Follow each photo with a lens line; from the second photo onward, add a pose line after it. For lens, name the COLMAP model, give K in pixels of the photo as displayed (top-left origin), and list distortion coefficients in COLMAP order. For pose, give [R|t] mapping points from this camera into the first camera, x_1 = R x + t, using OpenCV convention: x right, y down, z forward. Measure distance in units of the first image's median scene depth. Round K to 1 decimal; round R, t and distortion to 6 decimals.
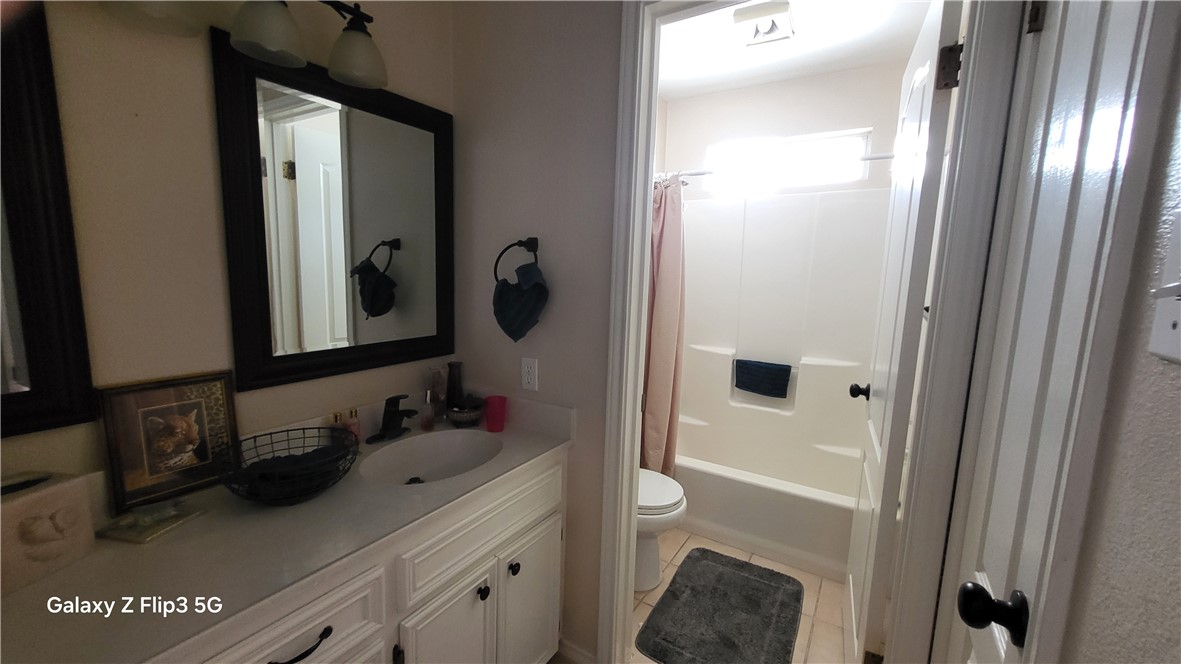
lens RADIAL K [[473.7, 0, 590.5], [0, 473.7, 332.0], [0, 0, 1]] dist [0.007806, -0.000609]
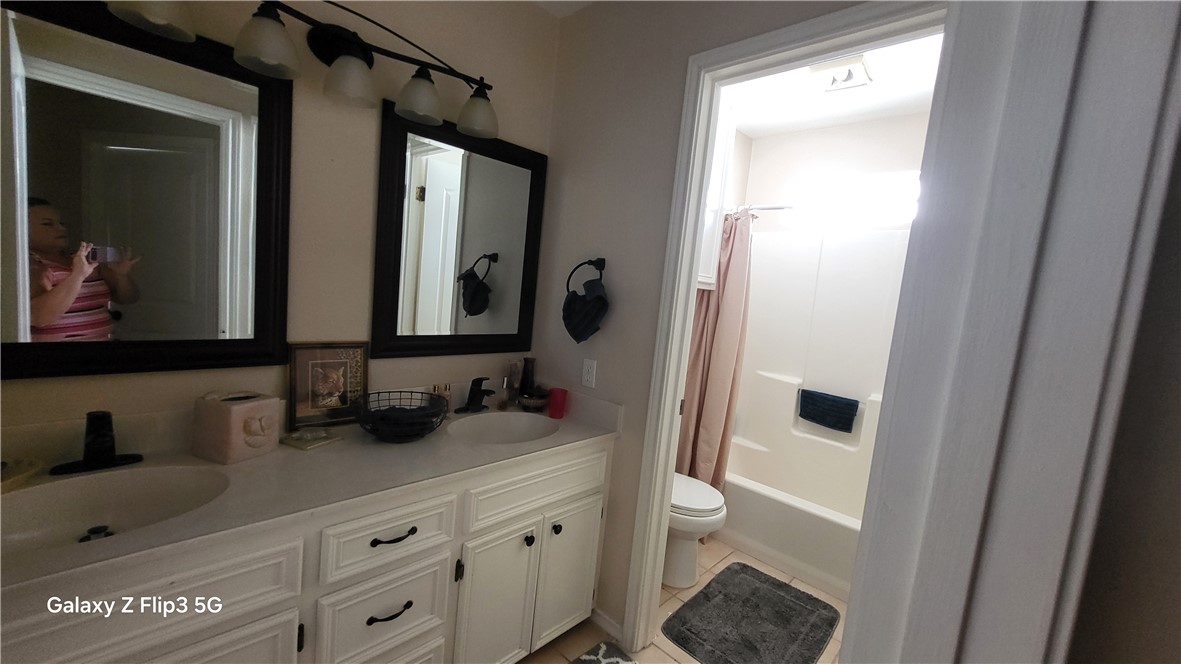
lens RADIAL K [[473.7, 0, 590.5], [0, 473.7, 332.0], [0, 0, 1]] dist [0.007806, -0.000609]
pose [[0.978542, 0.084583, -0.187888, 0.091441], [-0.093136, 0.994960, -0.037155, 0.032080], [0.183799, 0.053857, 0.981487, -0.165534]]
